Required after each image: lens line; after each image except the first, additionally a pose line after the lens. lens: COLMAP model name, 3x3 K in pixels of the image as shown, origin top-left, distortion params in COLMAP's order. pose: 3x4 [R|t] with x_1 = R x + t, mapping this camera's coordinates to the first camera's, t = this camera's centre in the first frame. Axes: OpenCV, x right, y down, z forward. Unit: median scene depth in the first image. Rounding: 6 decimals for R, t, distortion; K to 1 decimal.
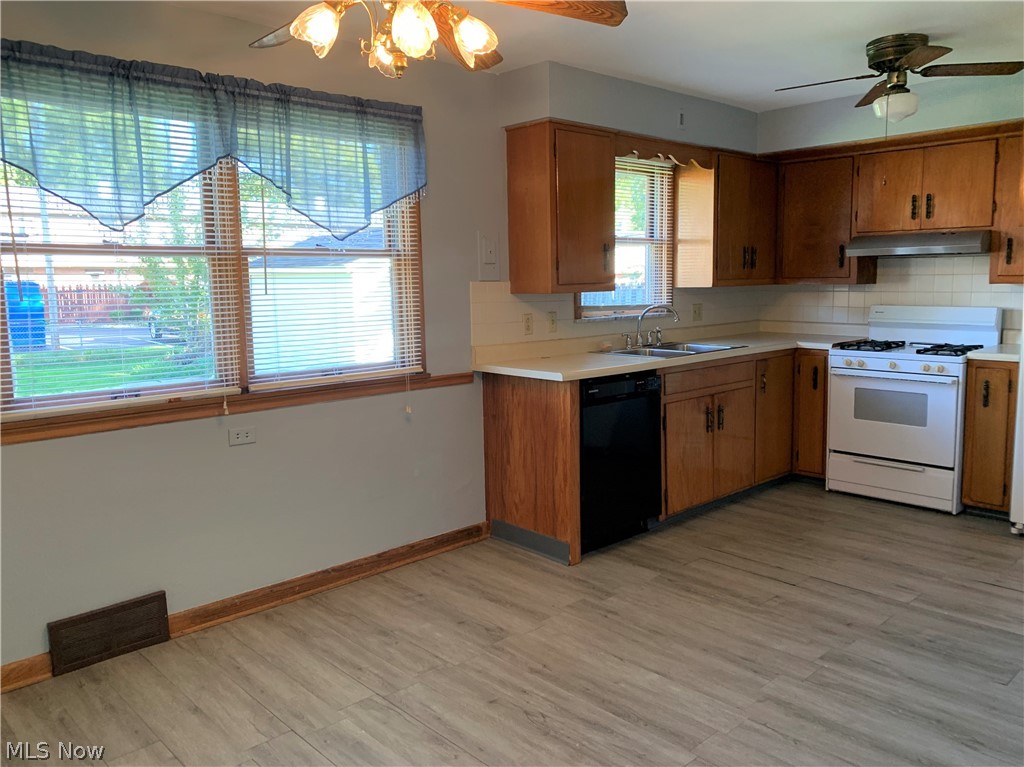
lens RADIAL K [[792.1, 0, 511.9], [0, 792.1, 381.8], [0, 0, 1]] dist [0.090320, -0.071186]
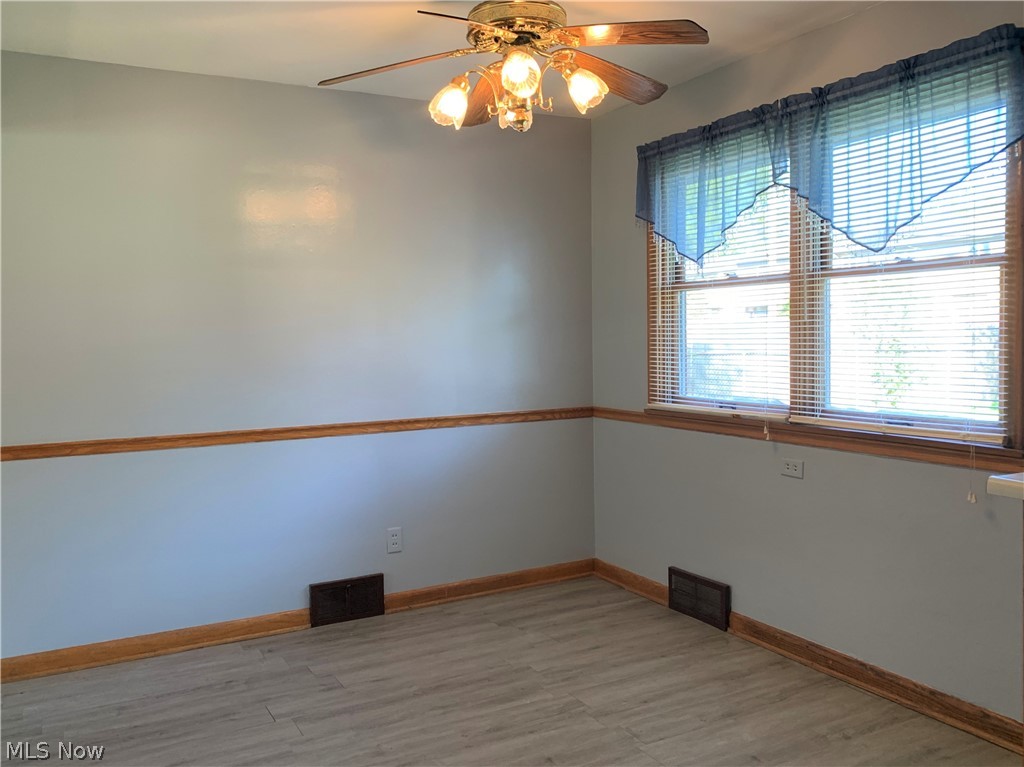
lens RADIAL K [[891.7, 0, 515.2], [0, 891.7, 385.1], [0, 0, 1]] dist [0.043177, -0.066600]
pose [[-0.242764, 0.083987, -0.966443, 0.795167], [-0.100412, 0.988718, 0.111146, -0.119664], [0.964875, 0.124025, -0.231591, 0.954262]]
